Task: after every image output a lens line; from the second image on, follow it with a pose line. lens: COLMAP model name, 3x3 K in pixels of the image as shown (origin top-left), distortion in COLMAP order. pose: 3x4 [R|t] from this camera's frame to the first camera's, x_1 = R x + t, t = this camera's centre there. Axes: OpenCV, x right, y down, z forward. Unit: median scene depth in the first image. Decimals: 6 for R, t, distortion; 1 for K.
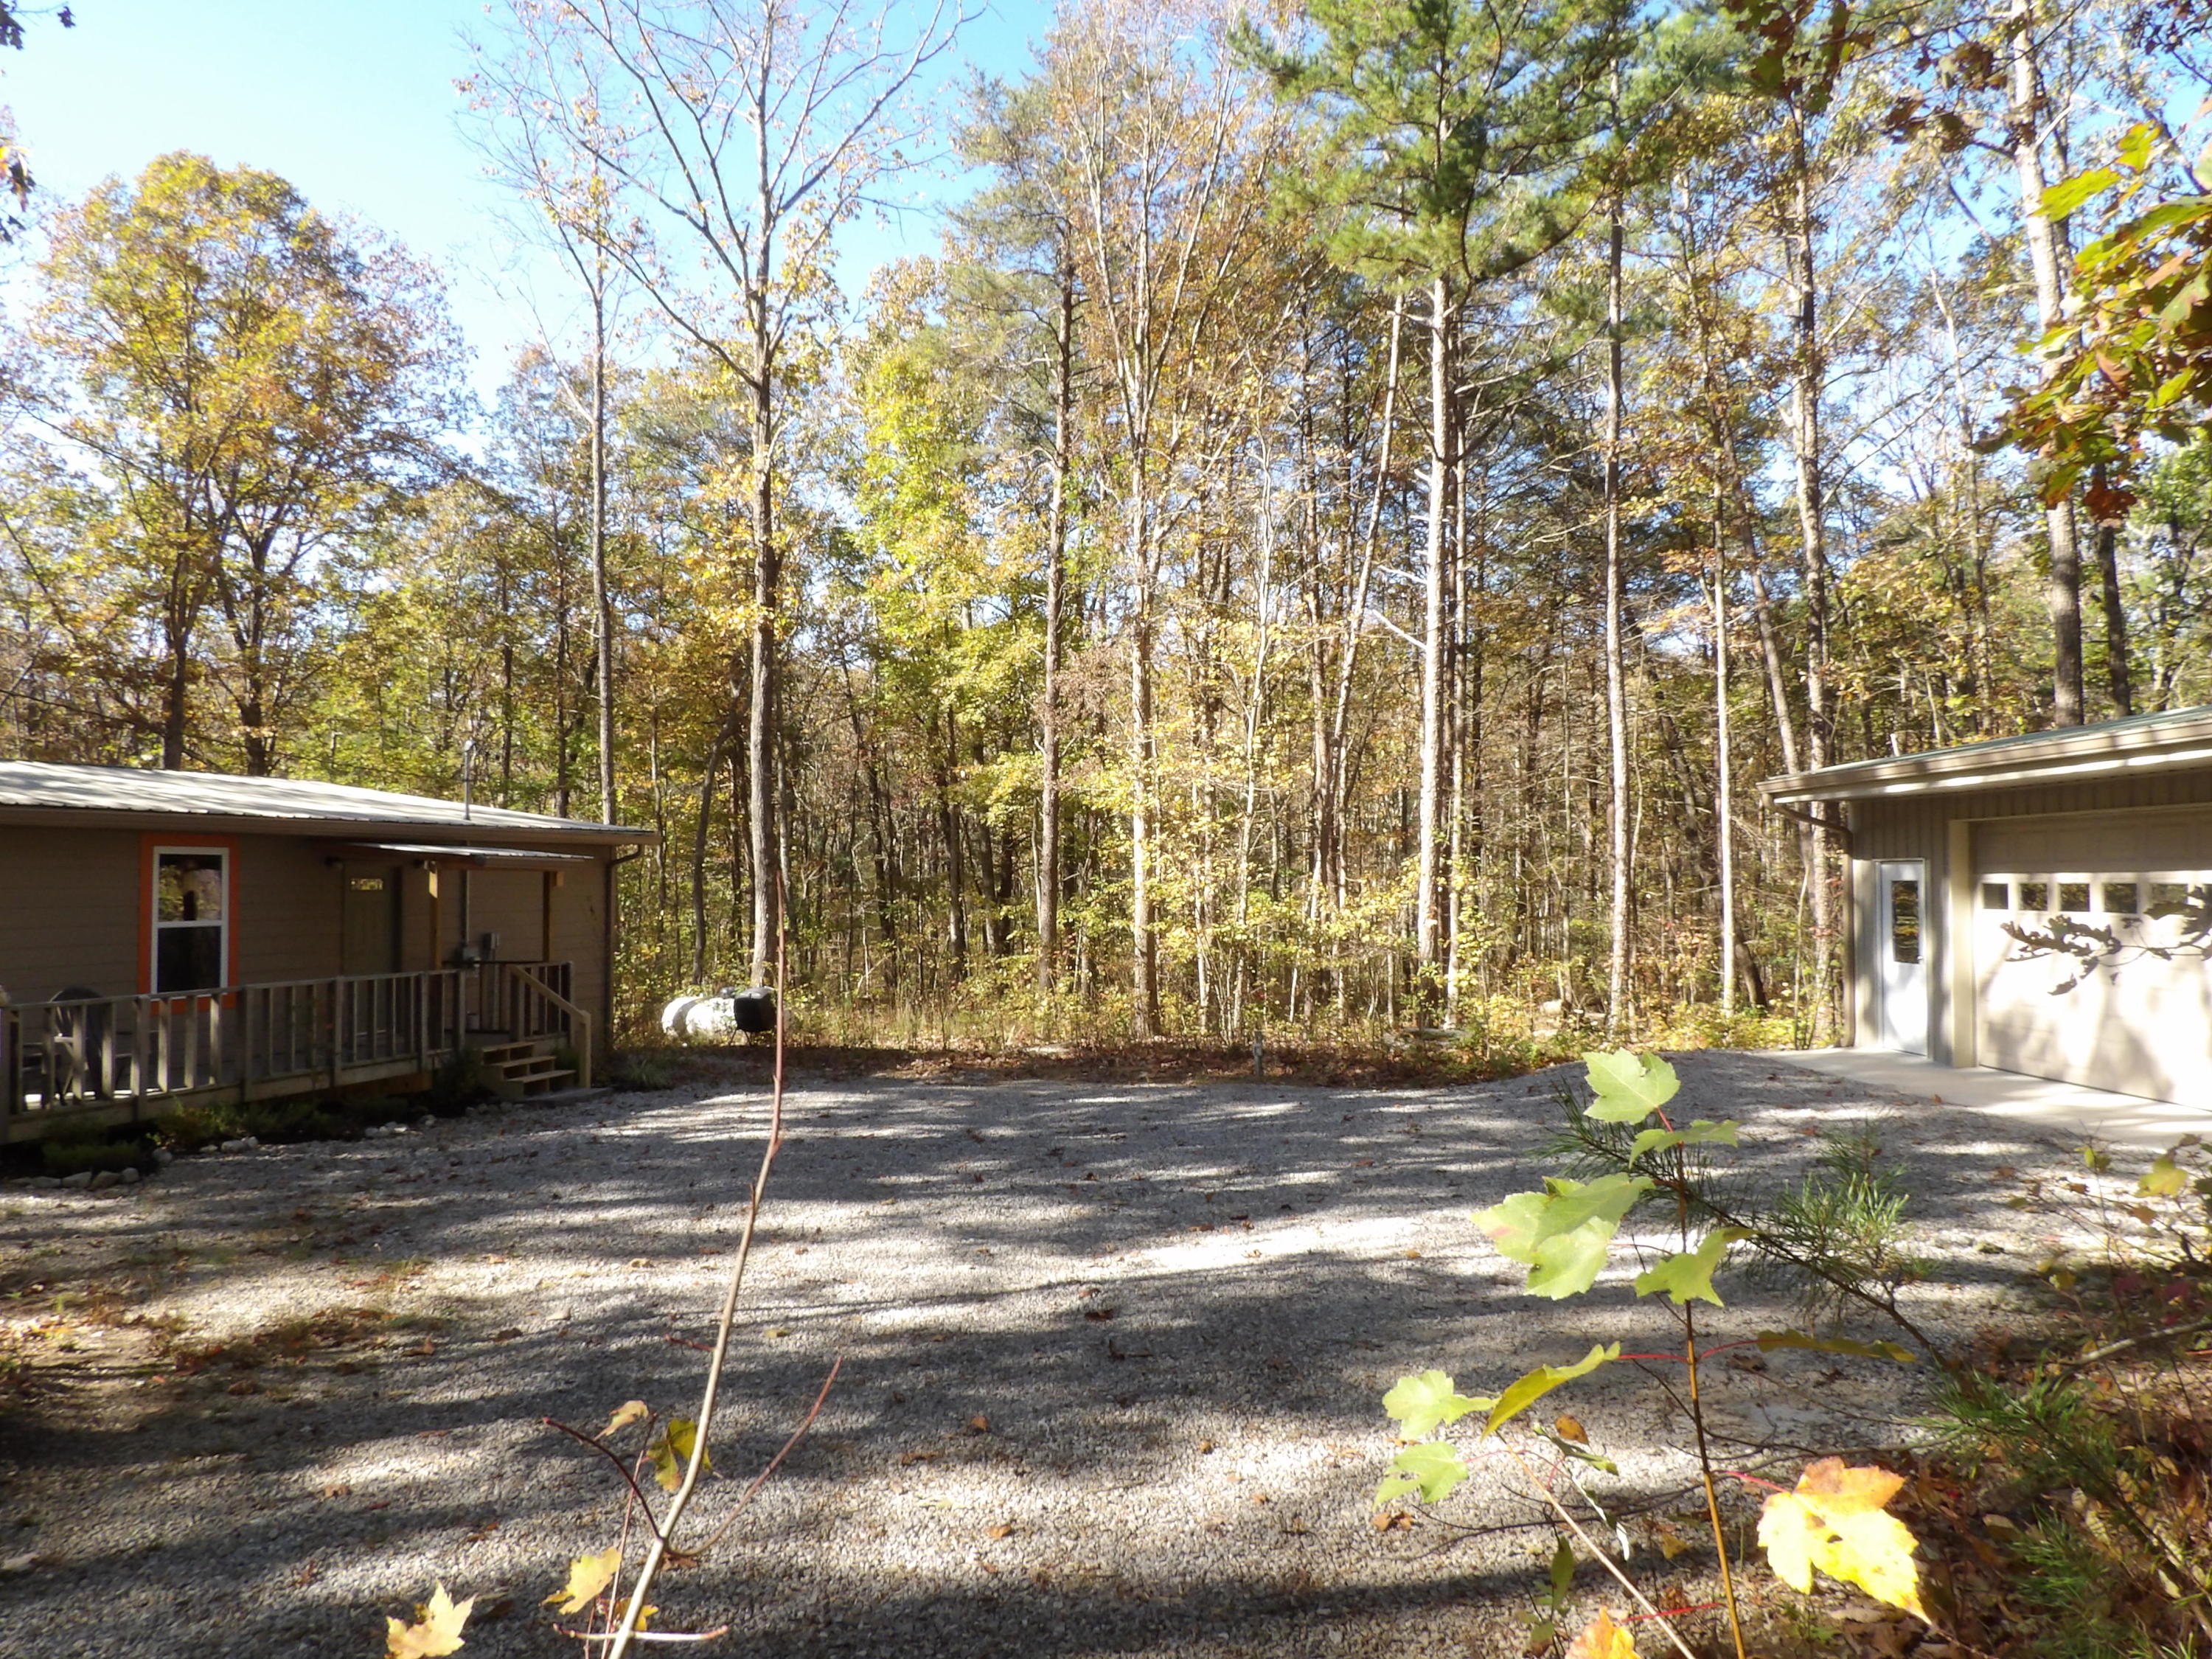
lens RADIAL K [[1586.9, 0, 1109.1], [0, 1586.9, 845.8], [0, 0, 1]] dist [-0.032133, 0.042892]
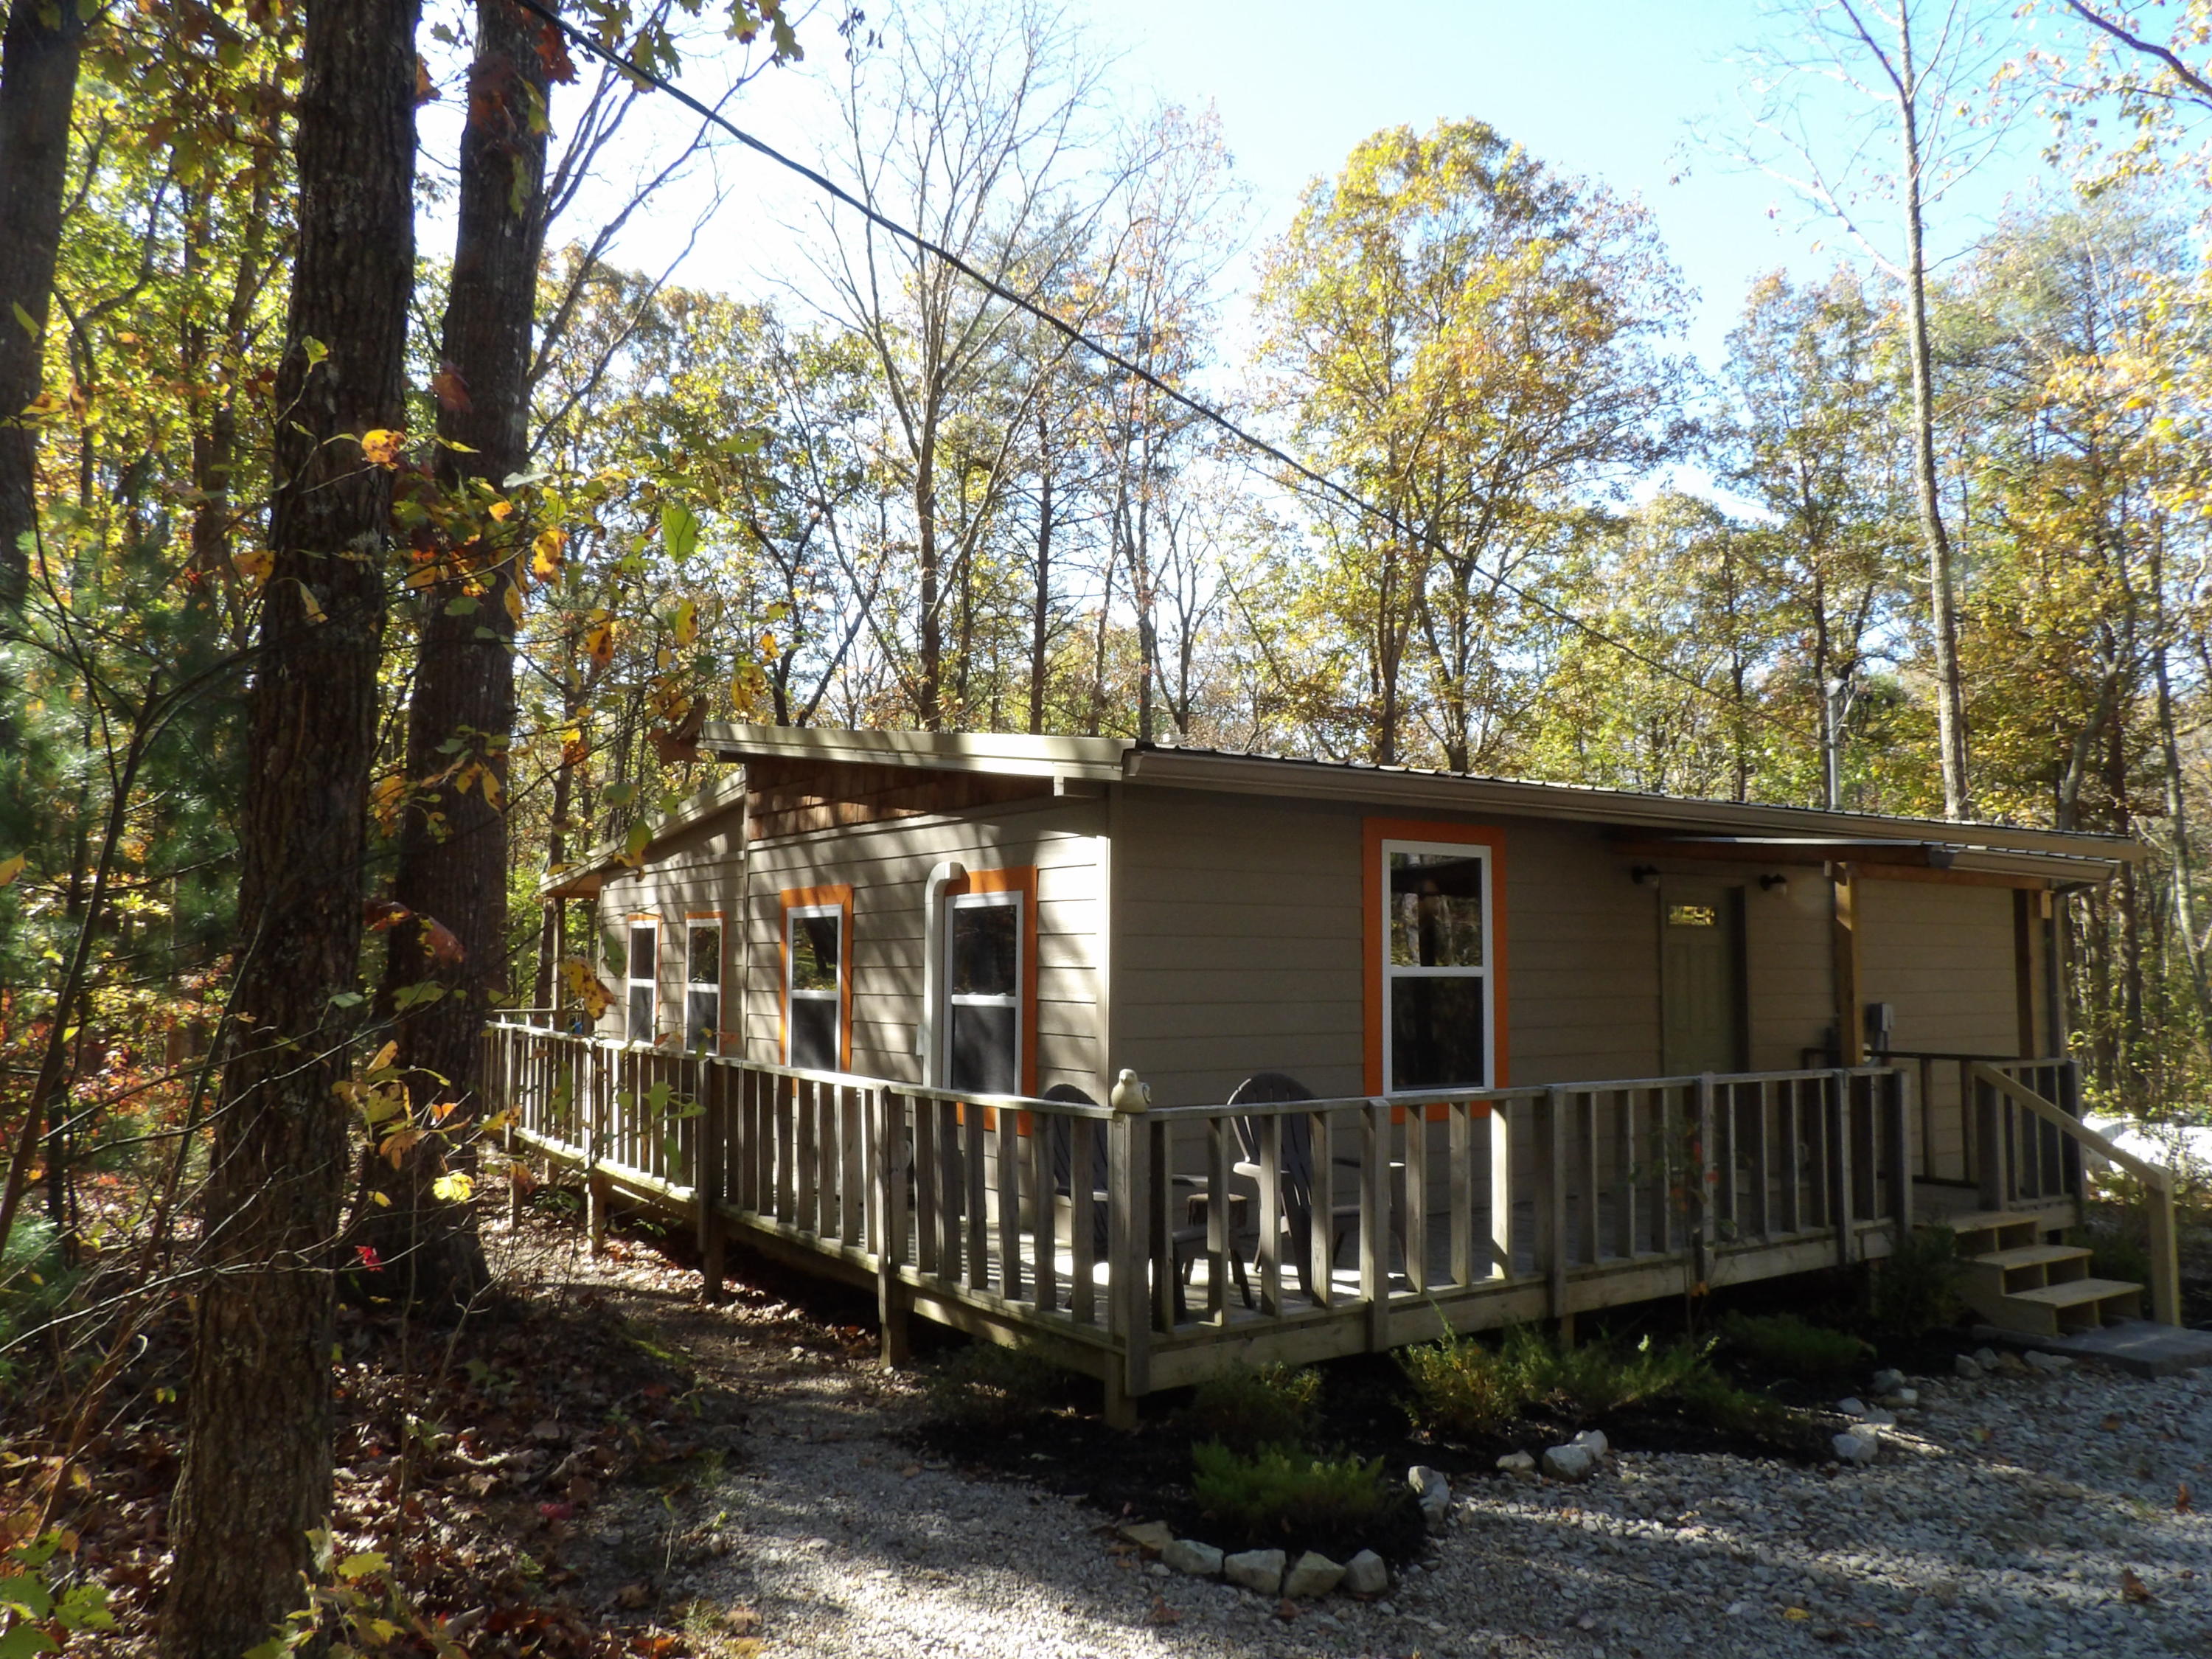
lens RADIAL K [[1586.9, 0, 1109.8], [0, 1586.9, 837.6], [0, 0, 1]] dist [-0.032133, 0.042892]
pose [[0.764652, -0.047242, -0.642709, -0.150031], [0.007397, 0.997887, -0.064549, 0.019031], [0.644400, 0.044604, 0.763386, 0.238294]]
